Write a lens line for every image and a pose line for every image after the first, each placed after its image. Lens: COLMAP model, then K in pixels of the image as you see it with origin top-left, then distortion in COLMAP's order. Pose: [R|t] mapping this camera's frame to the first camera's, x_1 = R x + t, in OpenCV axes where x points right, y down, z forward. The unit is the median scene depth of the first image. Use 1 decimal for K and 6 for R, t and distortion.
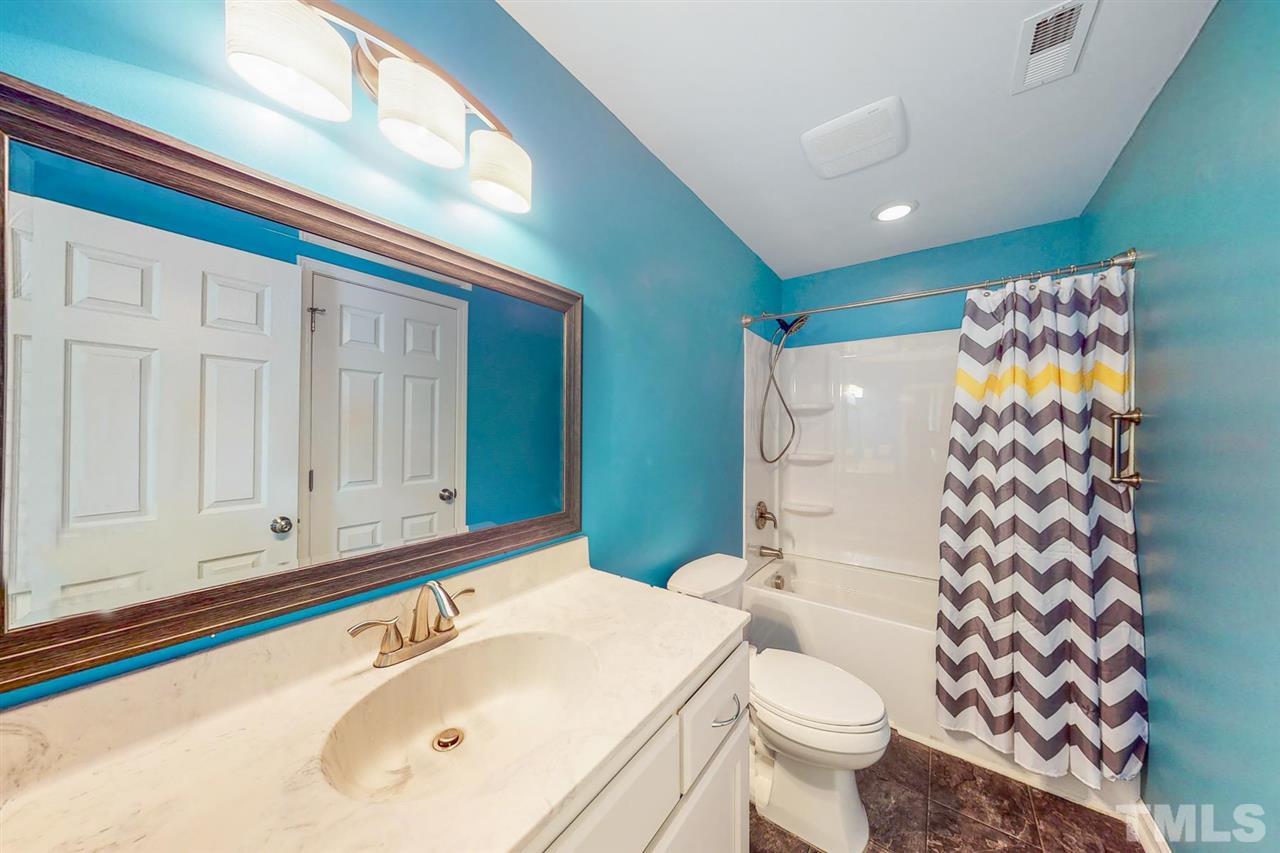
lens RADIAL K [[399.9, 0, 640.3], [0, 399.9, 429.7], [0, 0, 1]] dist [-0.000195, 0.000092]
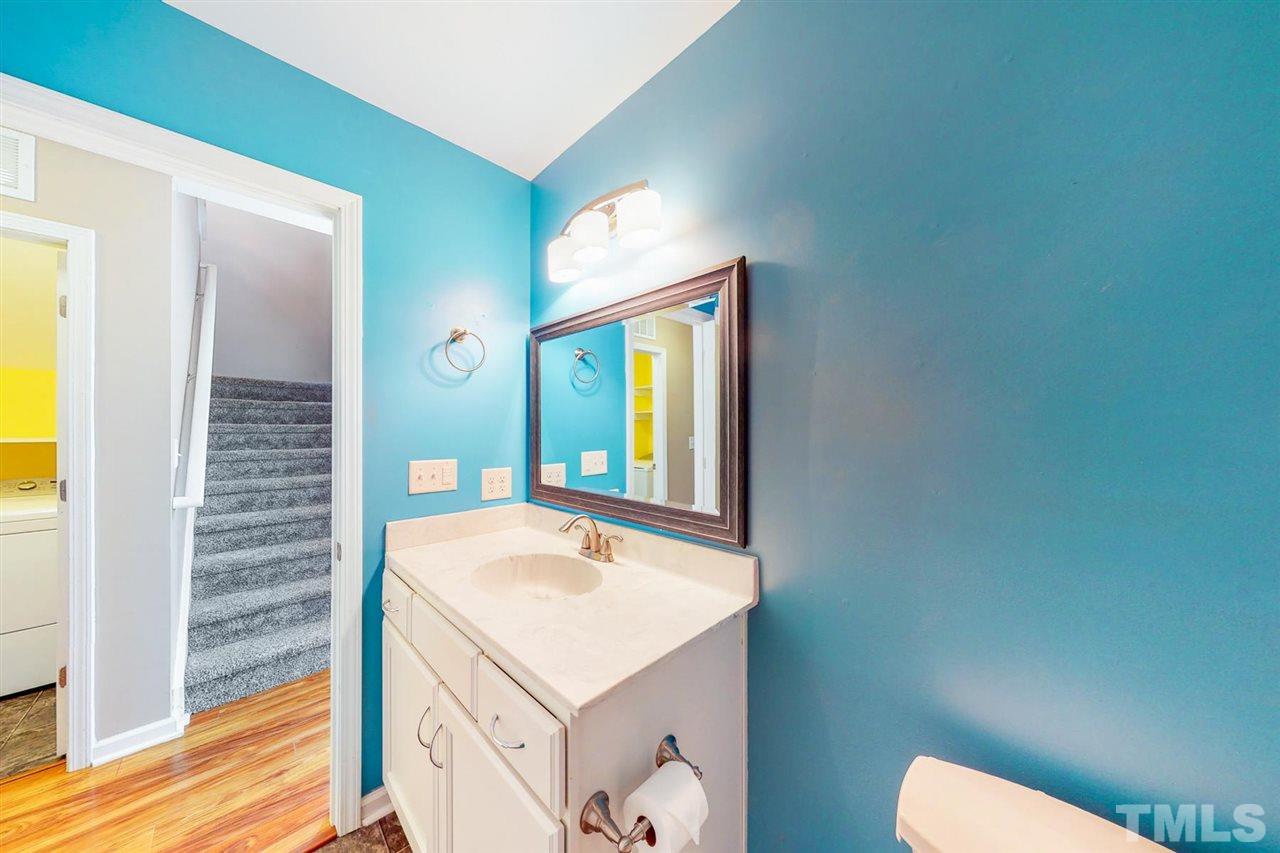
lens RADIAL K [[399.9, 0, 640.3], [0, 399.9, 429.7], [0, 0, 1]] dist [-0.000195, 0.000092]
pose [[-0.133060, 0.012622, -0.991028, 1.019842], [0.012471, 0.999861, 0.011060, -0.000351], [0.991030, -0.010887, -0.133199, 1.337386]]
